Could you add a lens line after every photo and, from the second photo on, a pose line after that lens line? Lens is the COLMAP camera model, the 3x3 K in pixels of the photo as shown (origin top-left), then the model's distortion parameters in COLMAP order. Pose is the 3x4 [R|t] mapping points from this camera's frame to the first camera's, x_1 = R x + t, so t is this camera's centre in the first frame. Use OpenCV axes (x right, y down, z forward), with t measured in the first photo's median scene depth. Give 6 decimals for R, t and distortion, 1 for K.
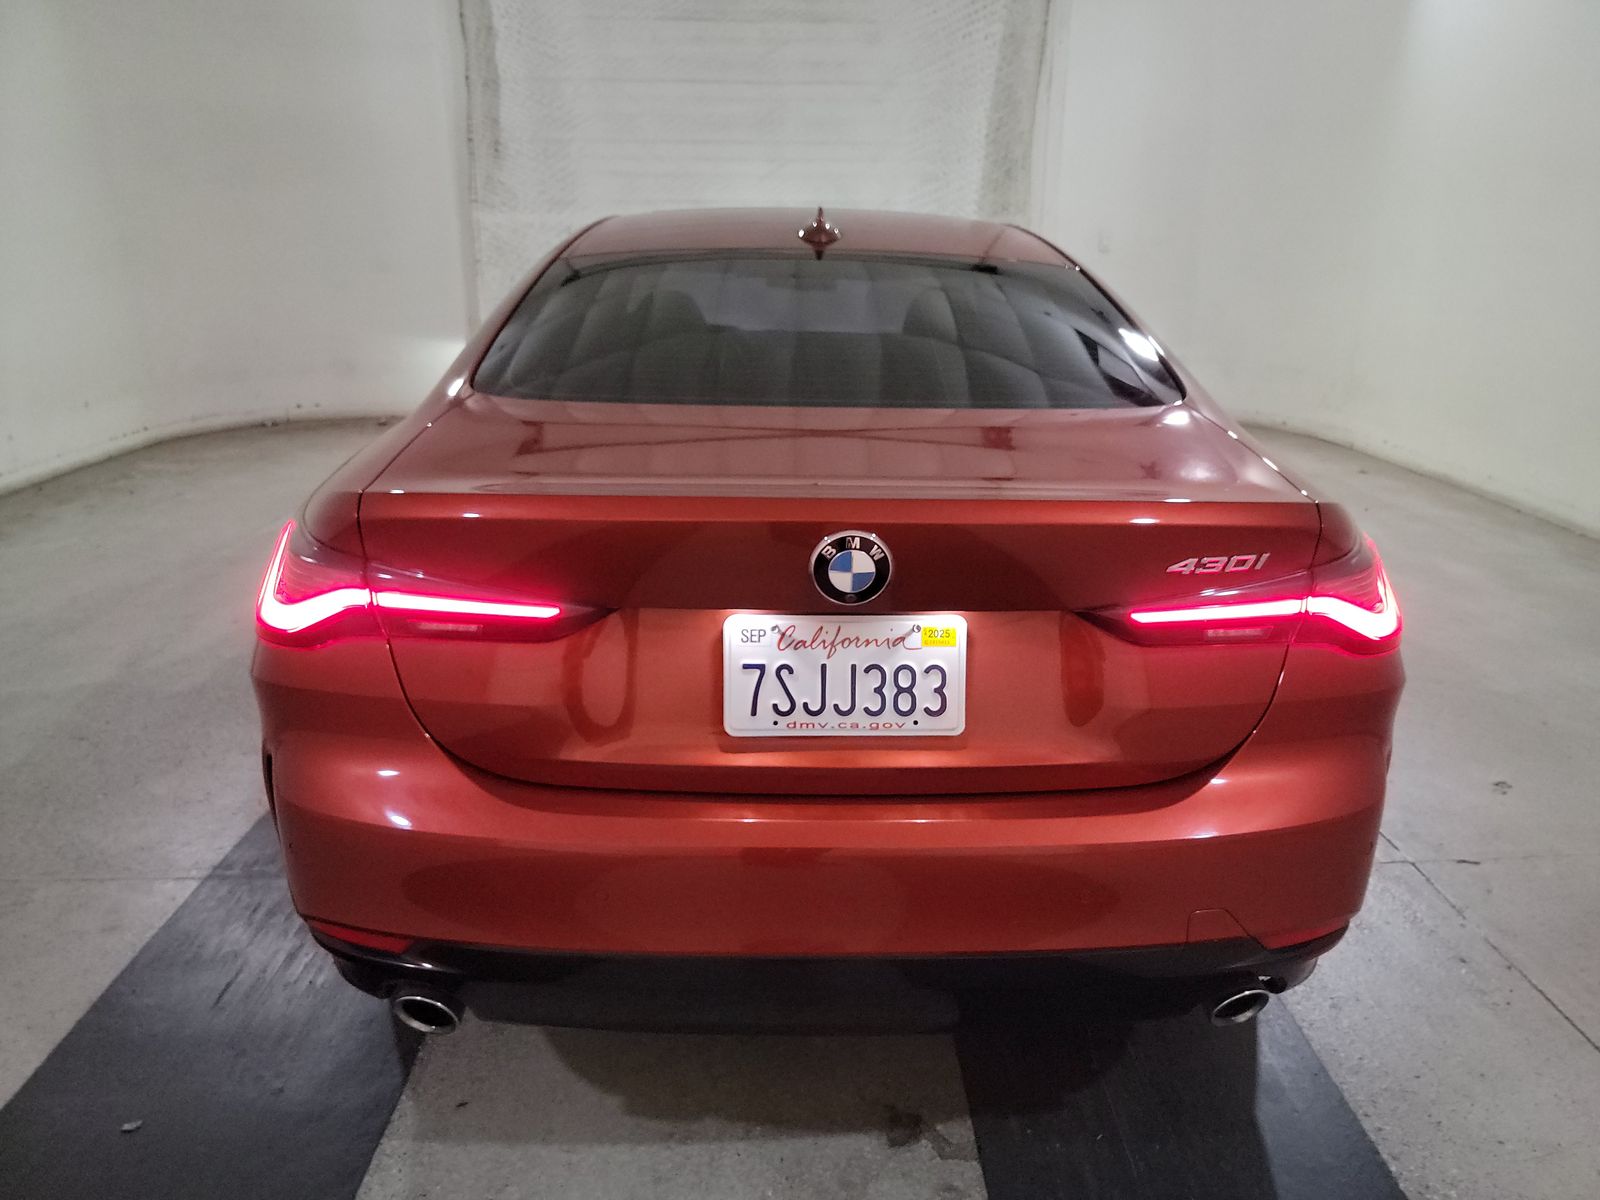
lens RADIAL K [[1121.7, 0, 809.0], [0, 1121.7, 592.7], [0, 0, 1]] dist [0.040336, -0.031157]
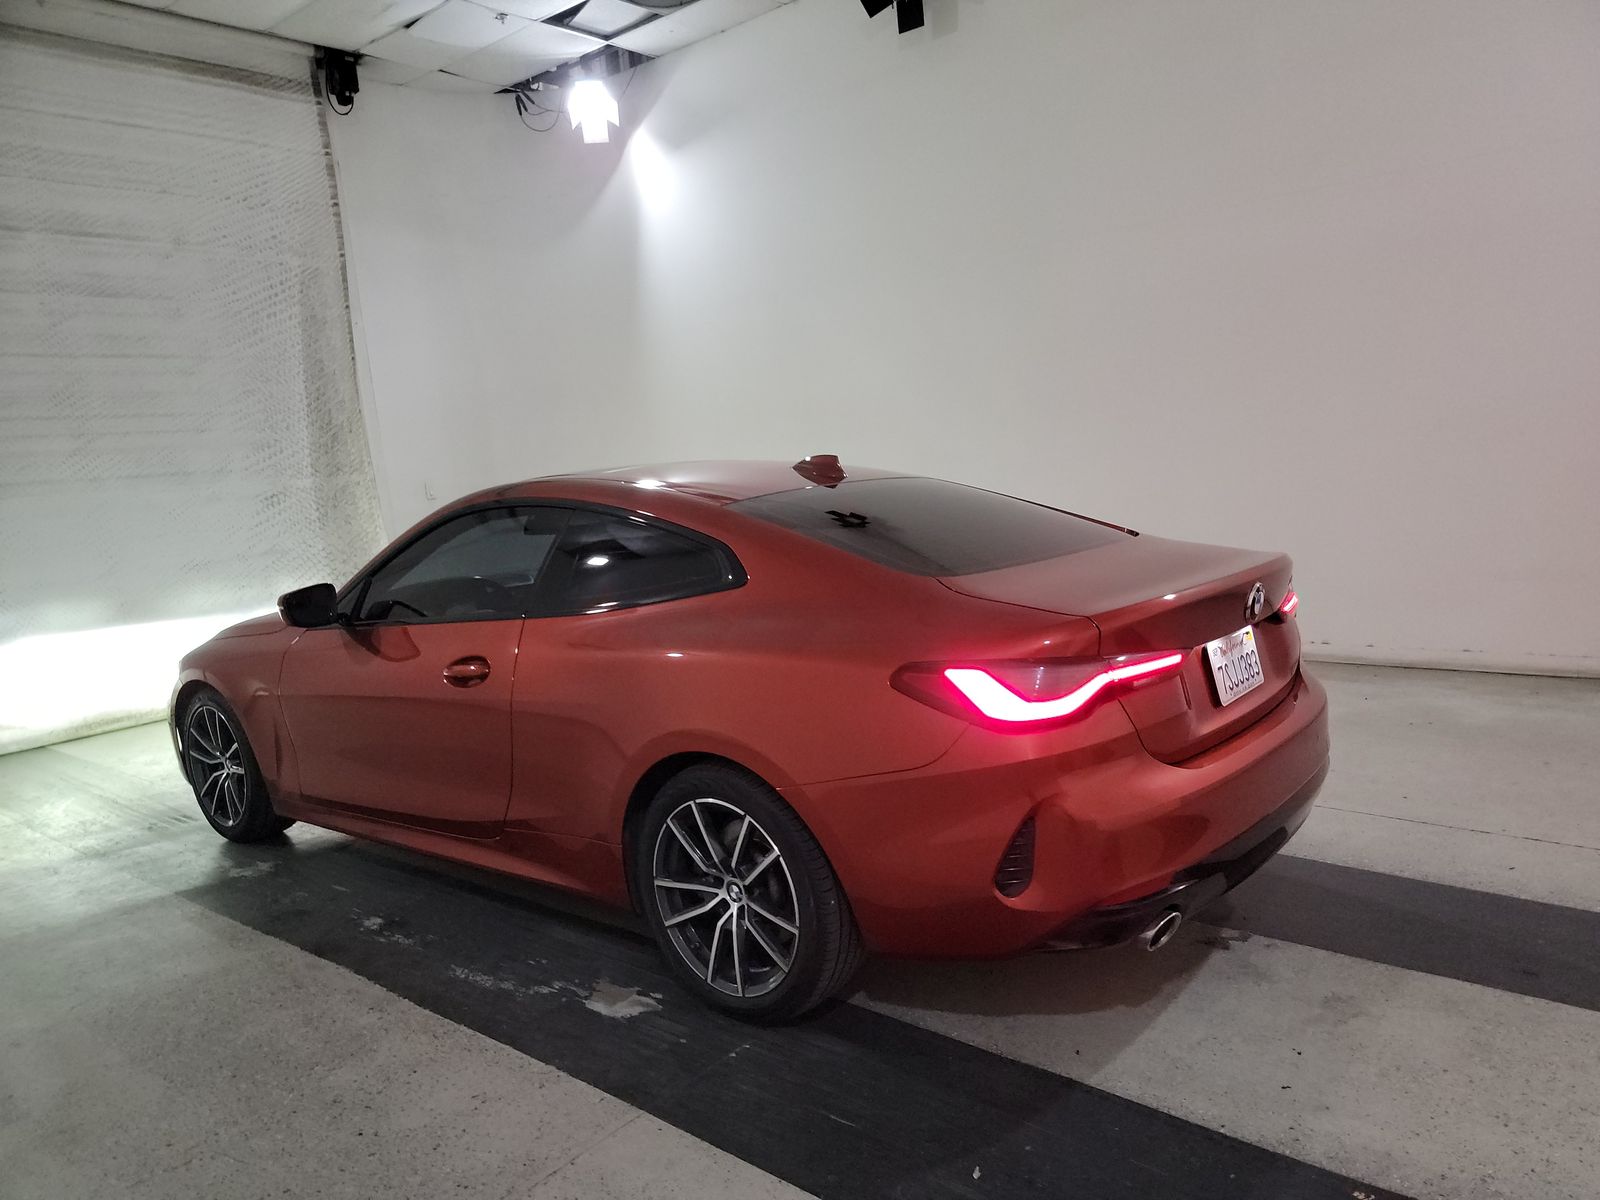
lens RADIAL K [[1121.7, 0, 804.1], [0, 1121.7, 610.0], [0, 0, 1]] dist [0.040336, -0.031157]
pose [[0.658425, -0.160562, 0.735321, -0.349025], [0.300966, 0.951637, -0.061698, -0.022572], [-0.689852, 0.261930, 0.674905, 0.029467]]
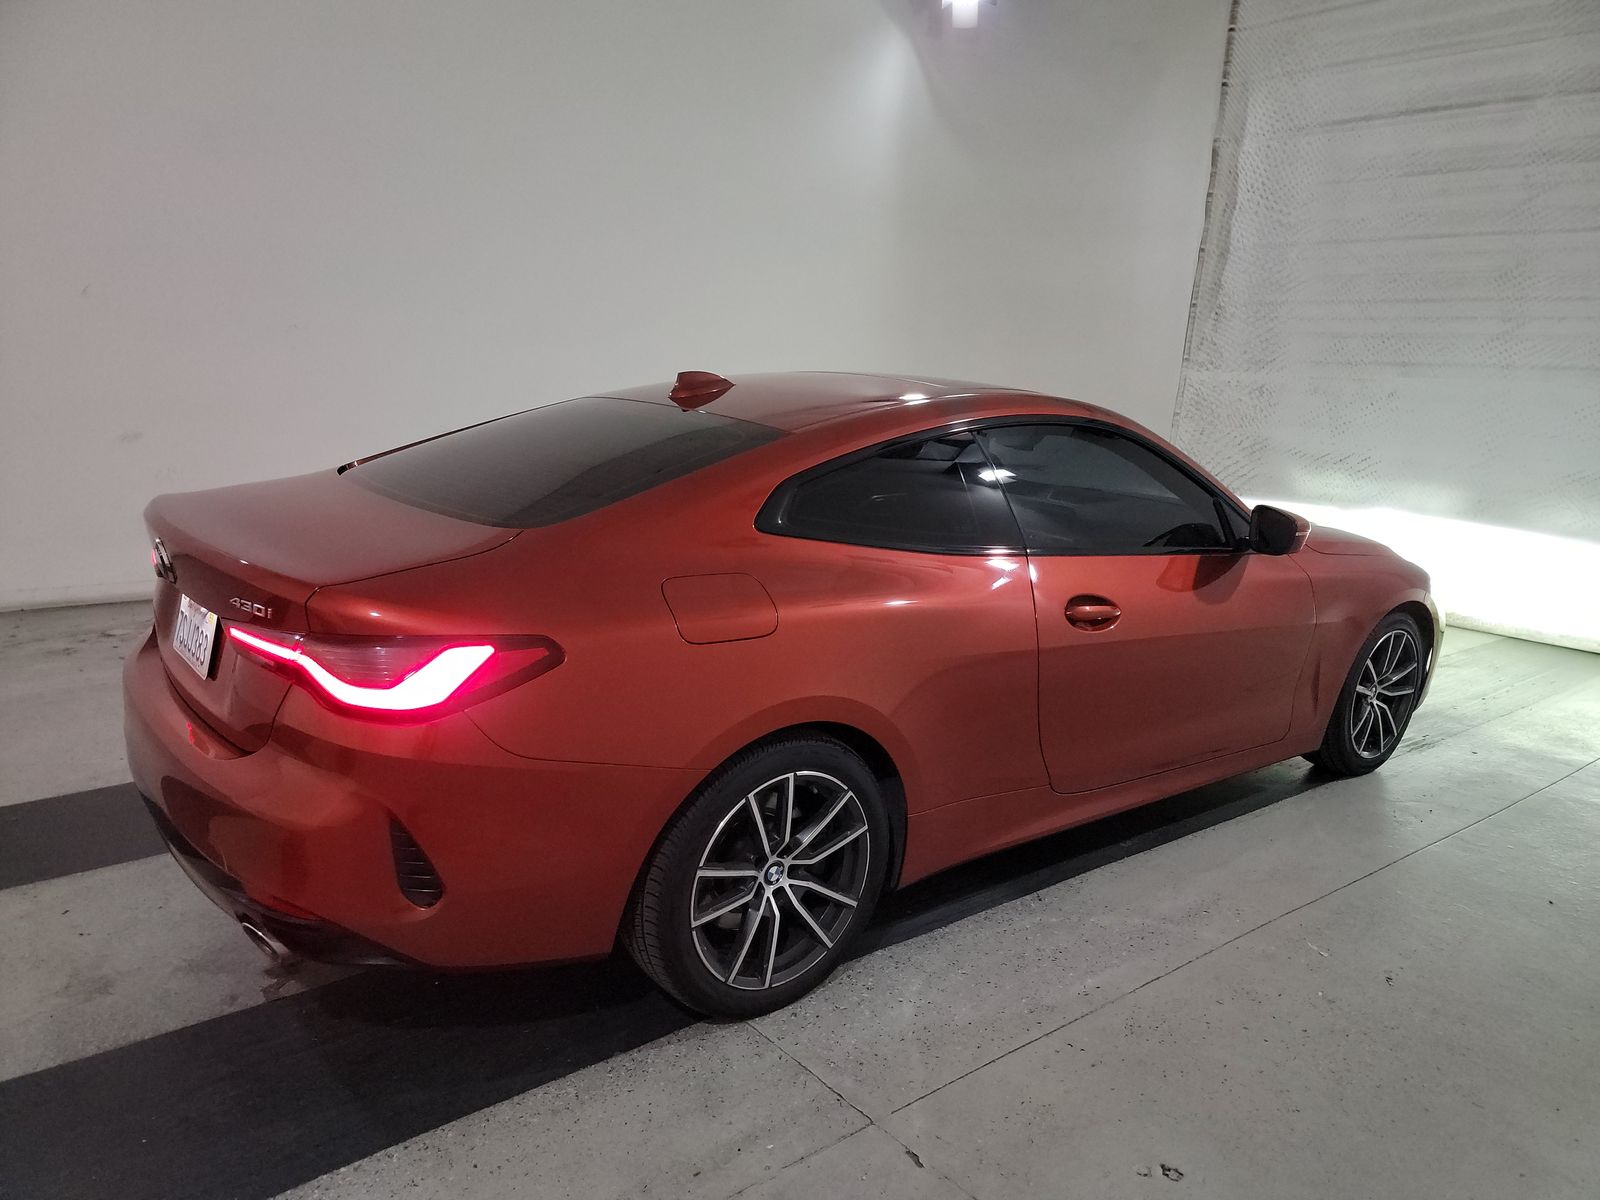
lens RADIAL K [[1121.7, 0, 806.1], [0, 1121.7, 599.5], [0, 0, 1]] dist [0.040336, -0.031157]
pose [[0.603974, 0.186905, -0.774778, 0.358340], [-0.276678, 0.960828, 0.016103, -0.048194], [0.747438, 0.204638, 0.632028, 0.107965]]
